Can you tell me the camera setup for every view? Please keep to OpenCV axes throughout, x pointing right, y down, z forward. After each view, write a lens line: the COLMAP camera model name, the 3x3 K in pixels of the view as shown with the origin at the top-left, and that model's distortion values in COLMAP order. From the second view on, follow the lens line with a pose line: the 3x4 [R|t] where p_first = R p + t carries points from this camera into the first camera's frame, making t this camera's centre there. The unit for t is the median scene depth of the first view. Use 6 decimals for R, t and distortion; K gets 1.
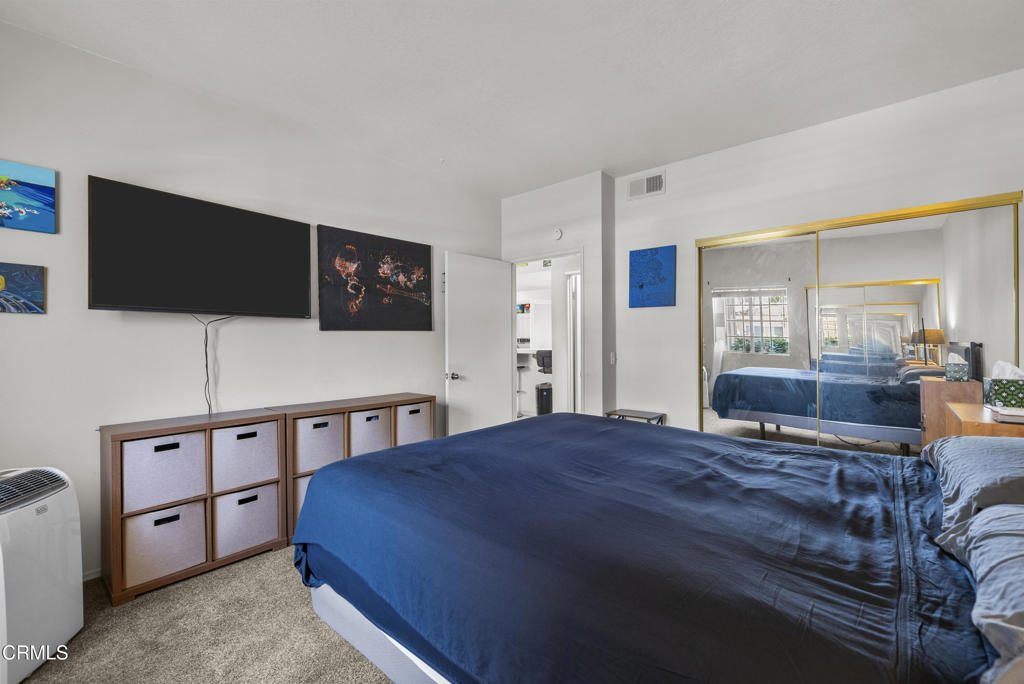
lens RADIAL K [[434.9, 0, 507.3], [0, 434.9, 338.6], [0, 0, 1]] dist [-0.000799, 0.000005]
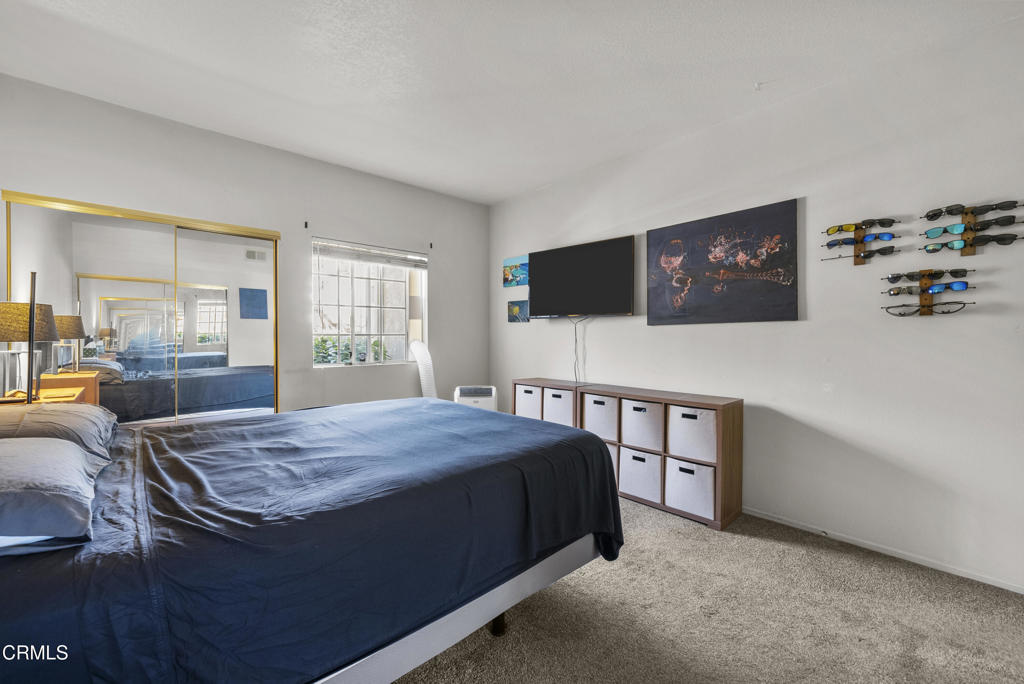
lens RADIAL K [[403.5, 0, 507.4], [0, 403.5, 339.3], [0, 0, 1]] dist [-0.000375, -0.000066]
pose [[-0.101738, 0.005349, -0.994797, 0.577747], [-0.001509, 0.999984, 0.005532, 0.010826], [0.994810, 0.002064, -0.101729, 0.672820]]
